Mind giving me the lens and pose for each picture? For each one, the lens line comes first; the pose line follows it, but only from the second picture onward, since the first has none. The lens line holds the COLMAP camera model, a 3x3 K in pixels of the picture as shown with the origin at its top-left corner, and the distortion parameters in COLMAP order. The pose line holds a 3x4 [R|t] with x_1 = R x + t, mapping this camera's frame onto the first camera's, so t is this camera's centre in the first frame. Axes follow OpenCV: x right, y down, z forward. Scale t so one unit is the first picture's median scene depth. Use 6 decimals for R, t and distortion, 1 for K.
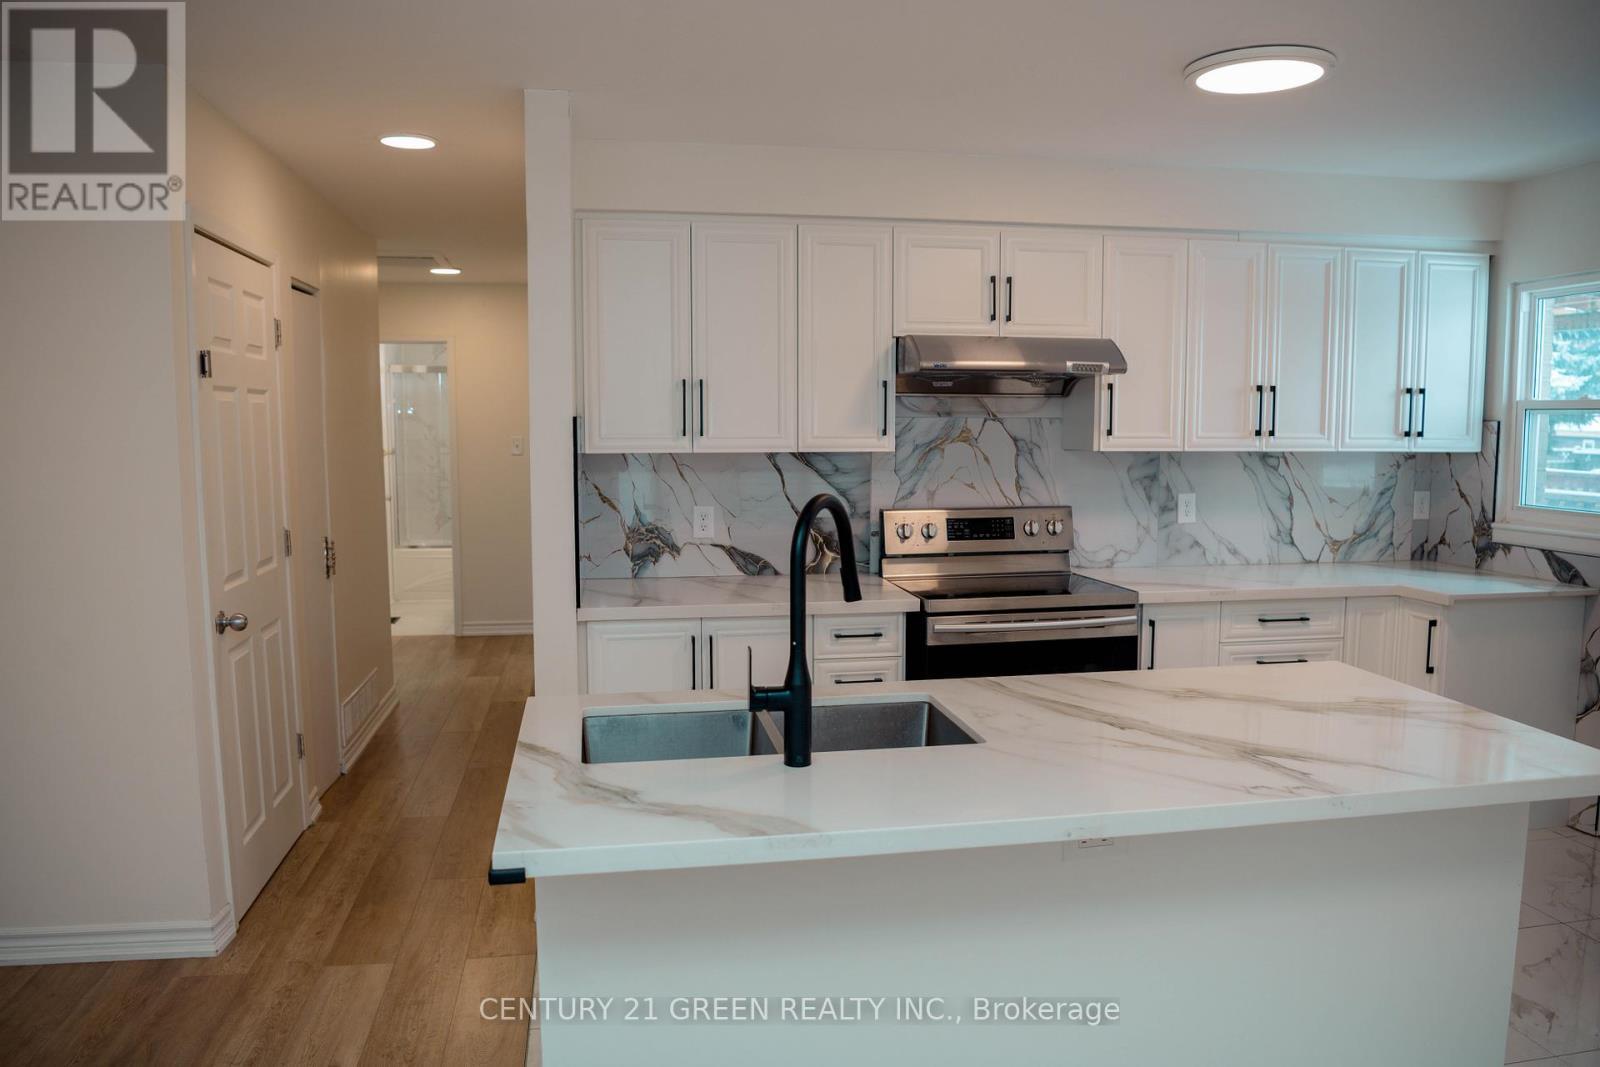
lens RADIAL K [[1139.9, 0, 800.0], [0, 1139.9, 533.5], [0, 0, 1]] dist [-0.067505, 0.006130]
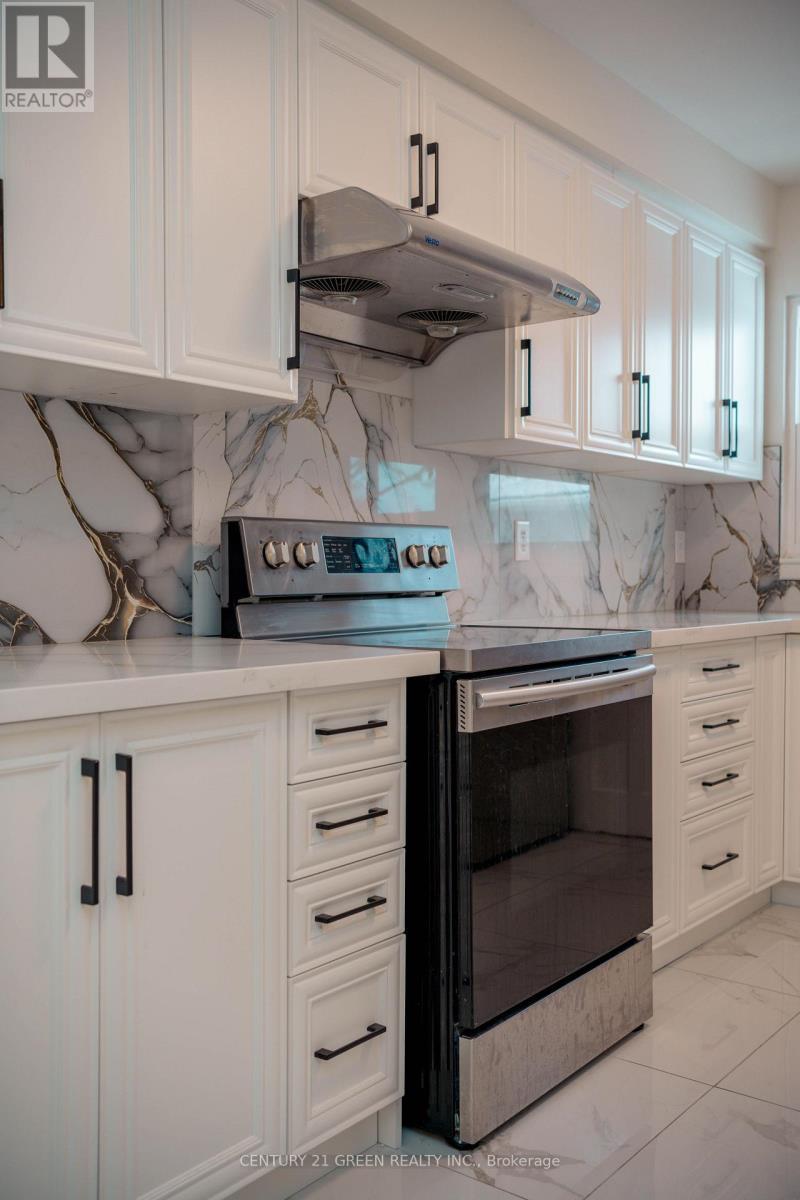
lens RADIAL K [[1166.3, 0, 400.0], [0, 1166.3, 600.0], [0, 0, 1]] dist [-0.006176, -0.002411]
pose [[0.747348, -0.015603, 0.664249, -0.241747], [0.062346, 0.996960, -0.046728, 0.050181], [-0.661501, 0.076336, 0.746049, 0.510525]]
